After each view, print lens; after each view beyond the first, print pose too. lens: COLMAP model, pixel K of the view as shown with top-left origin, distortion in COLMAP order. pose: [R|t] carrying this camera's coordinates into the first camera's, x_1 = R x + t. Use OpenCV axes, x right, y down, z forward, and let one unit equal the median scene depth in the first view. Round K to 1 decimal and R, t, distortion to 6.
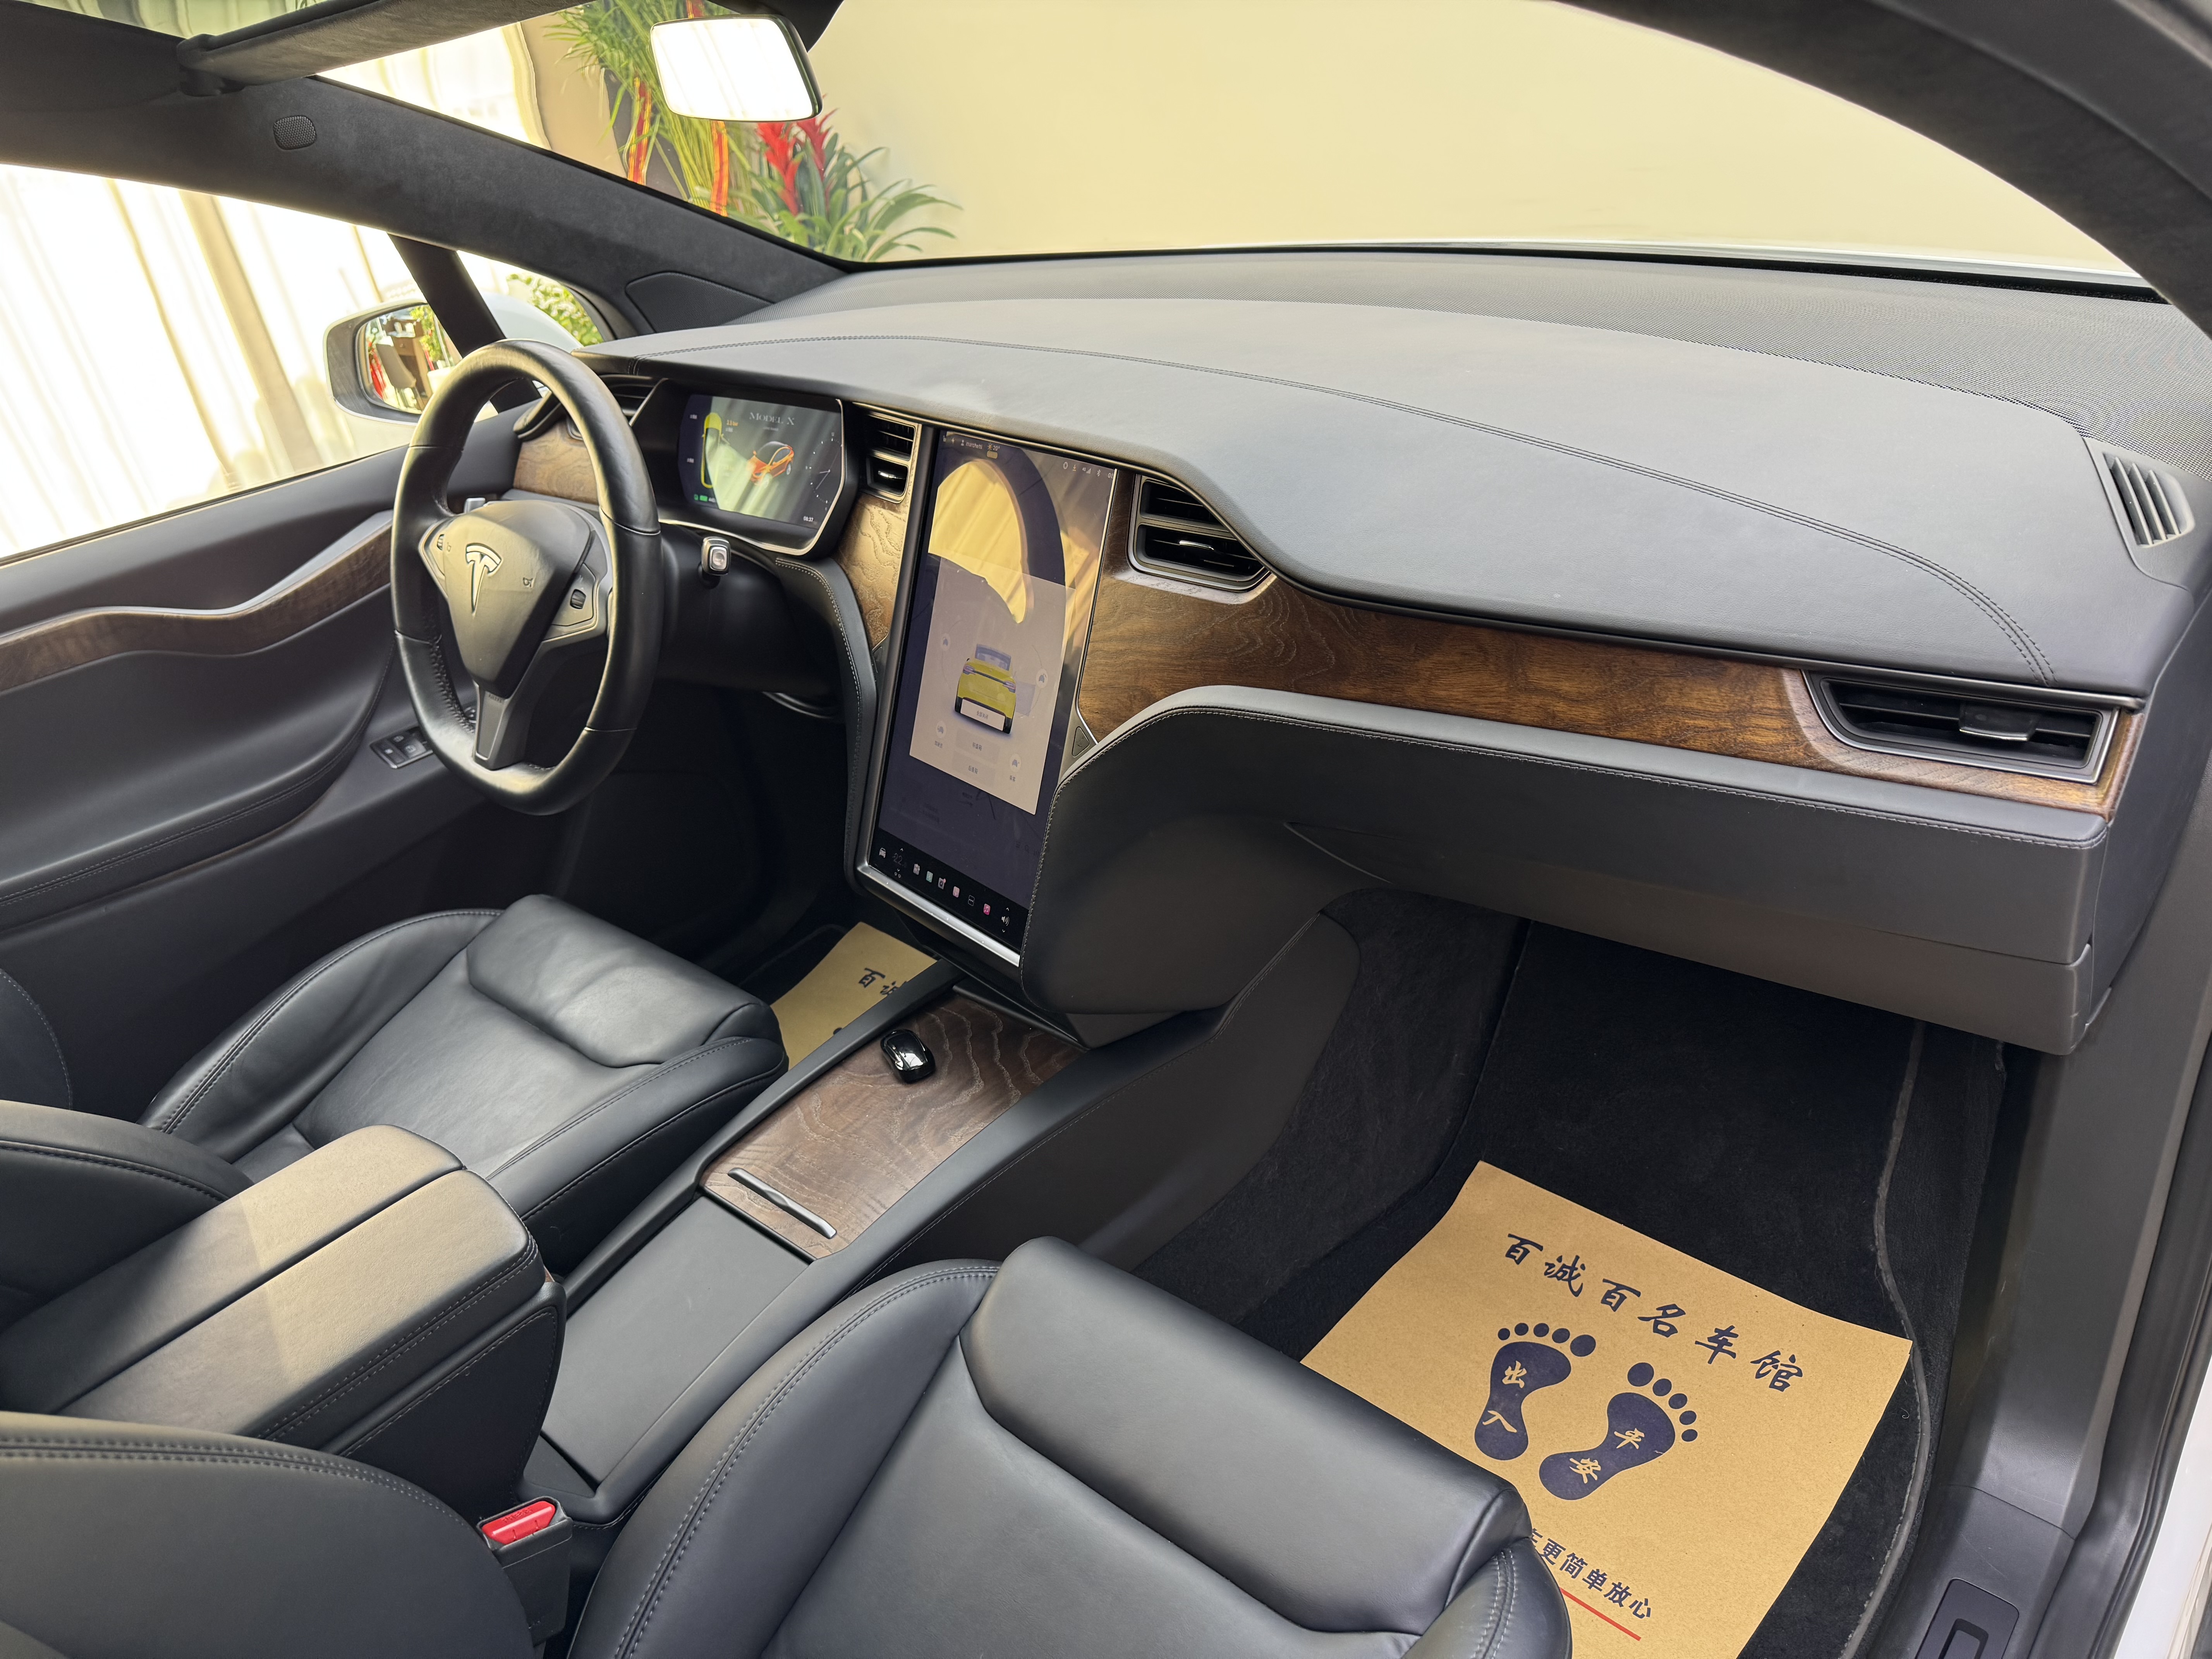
lens RADIAL K [[1544.5, 0, 1180.8], [0, 1544.5, 843.5], [0, 0, 1]] dist [0.048091, -0.070399]
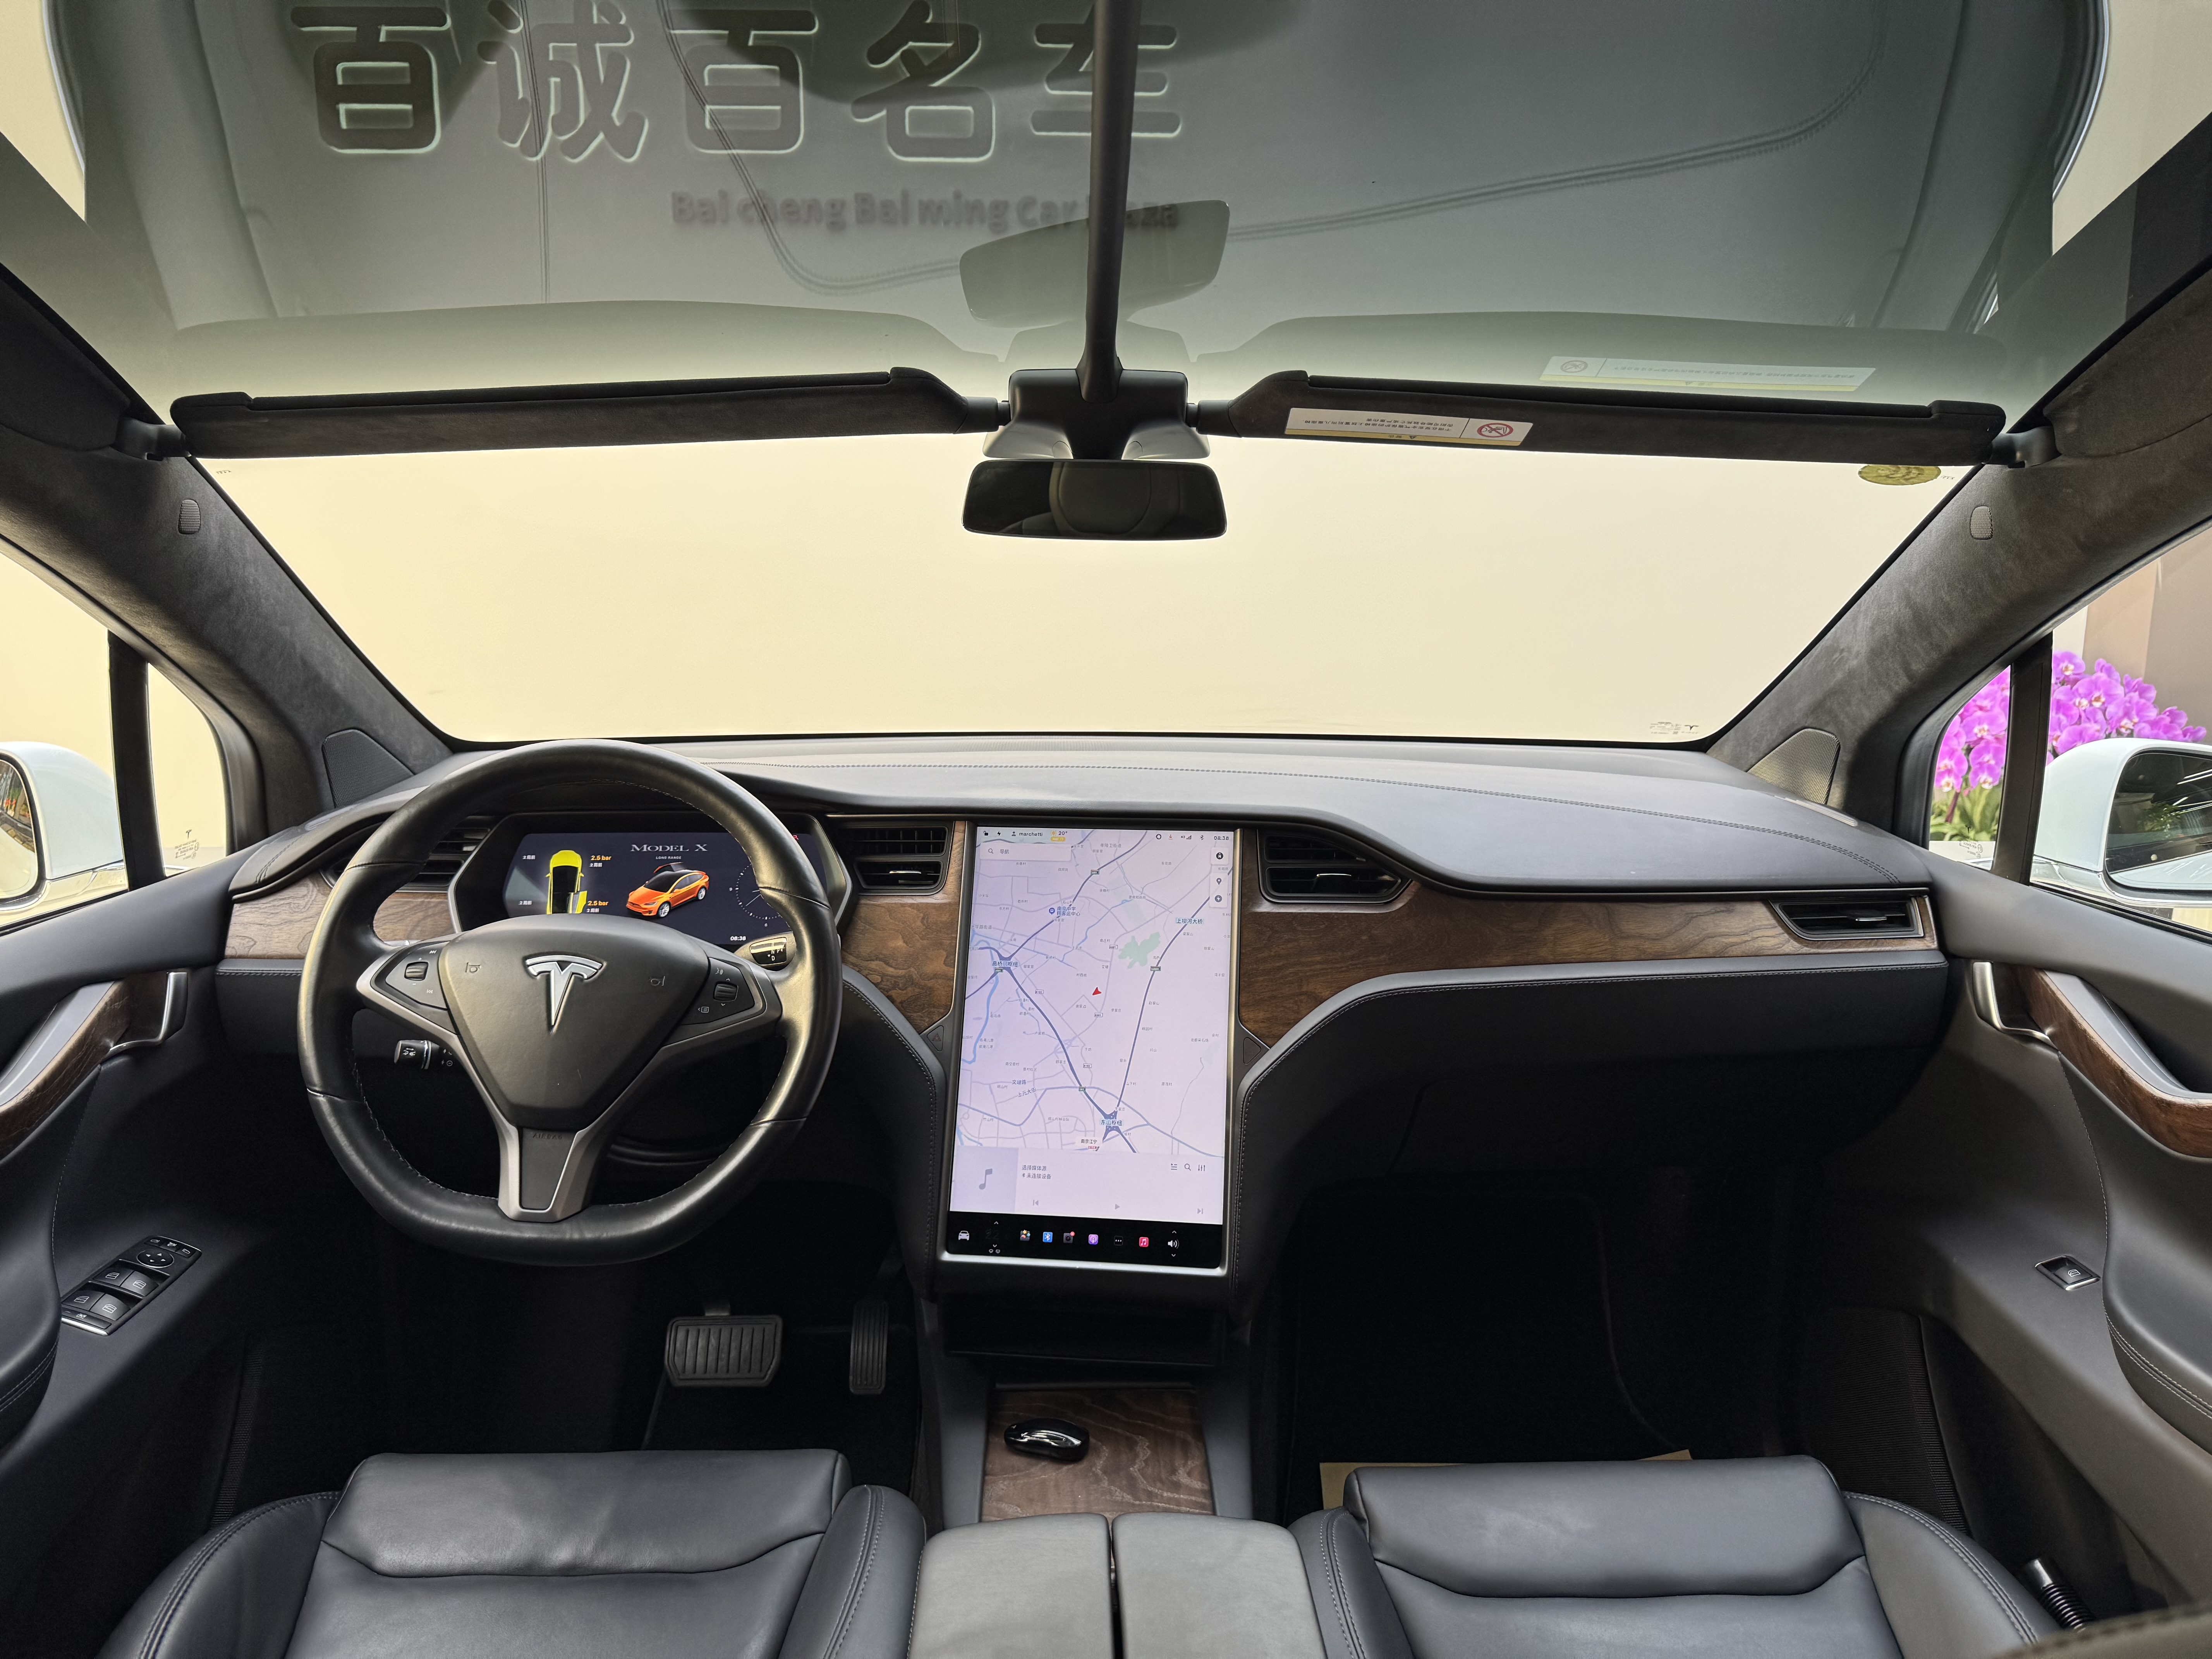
lens RADIAL K [[1544.5, 0, 1100.4], [0, 1544.5, 827.8], [0, 0, 1]] dist [0.048091, -0.070399]
pose [[0.745446, 0.003635, 0.666556, -0.825046], [0.254431, 0.922719, -0.289577, 0.077326], [-0.616096, 0.385456, 0.686912, 0.181647]]
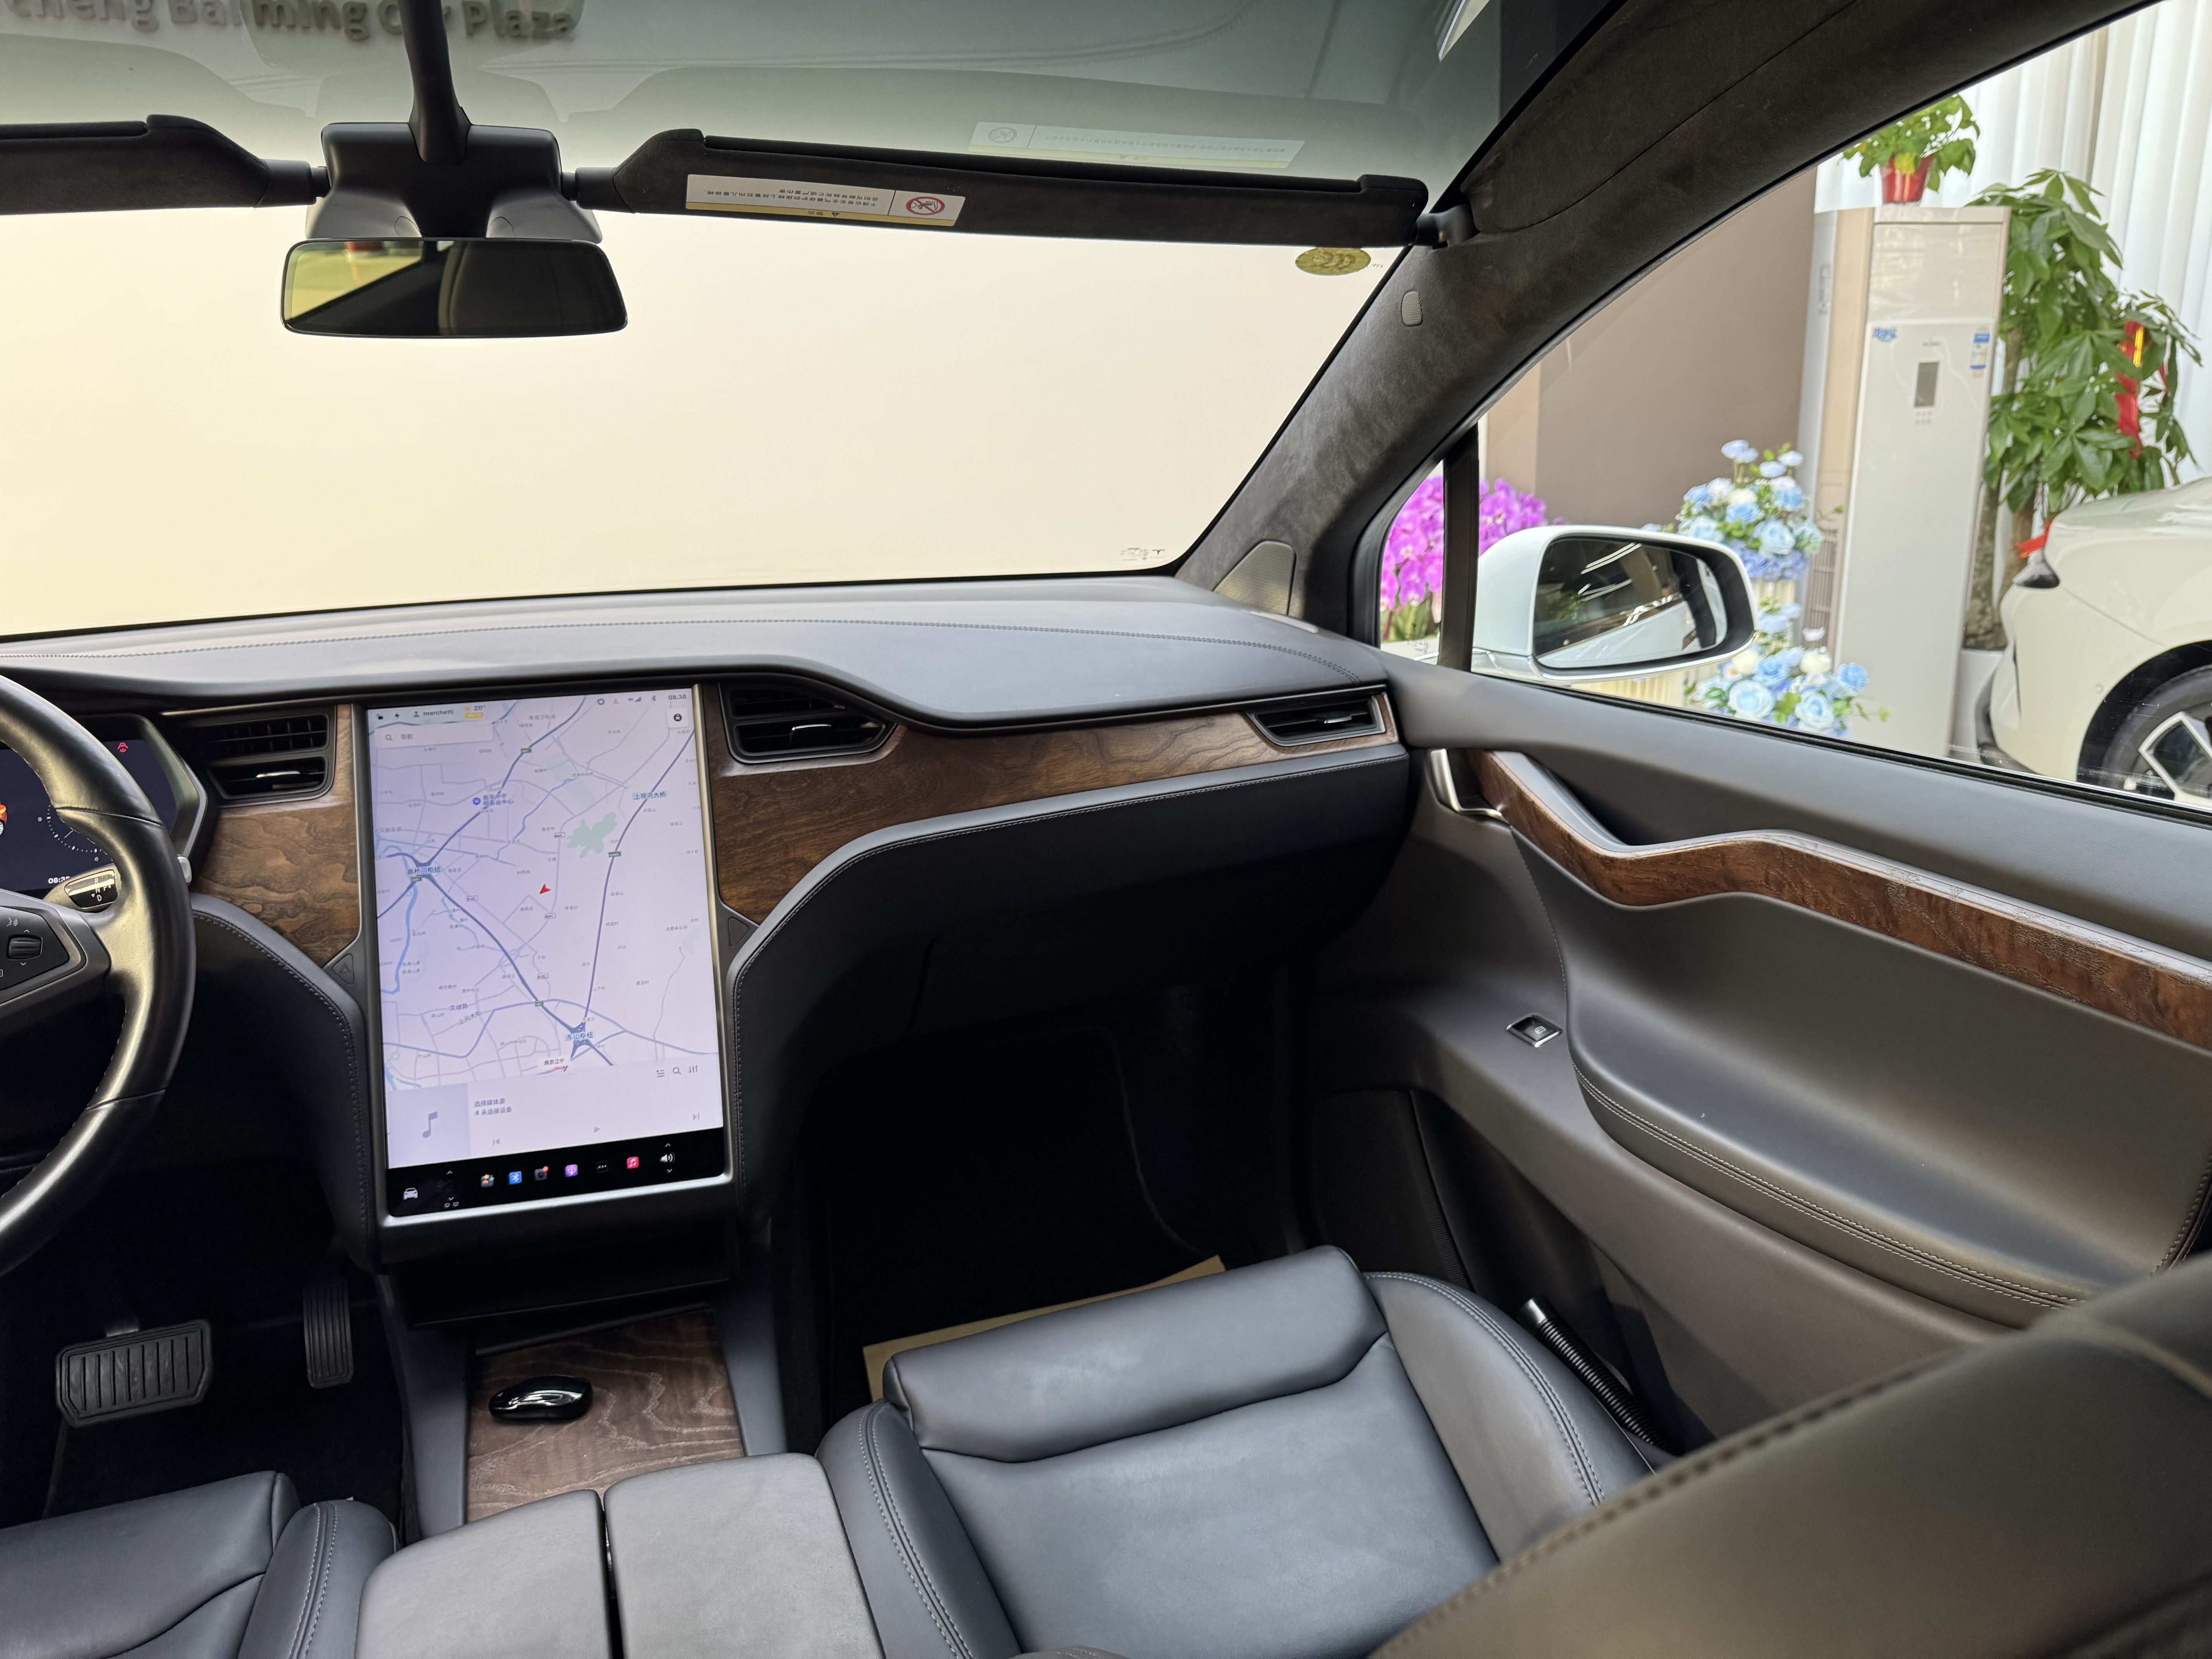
lens RADIAL K [[1544.5, 0, 1098.2], [0, 1544.5, 817.3], [0, 0, 1]] dist [0.048091, -0.070399]
pose [[0.495967, -0.117769, 0.860318, -0.741356], [0.415070, 0.902395, -0.115756, 0.077555], [-0.762715, 0.414504, 0.496440, 0.233163]]
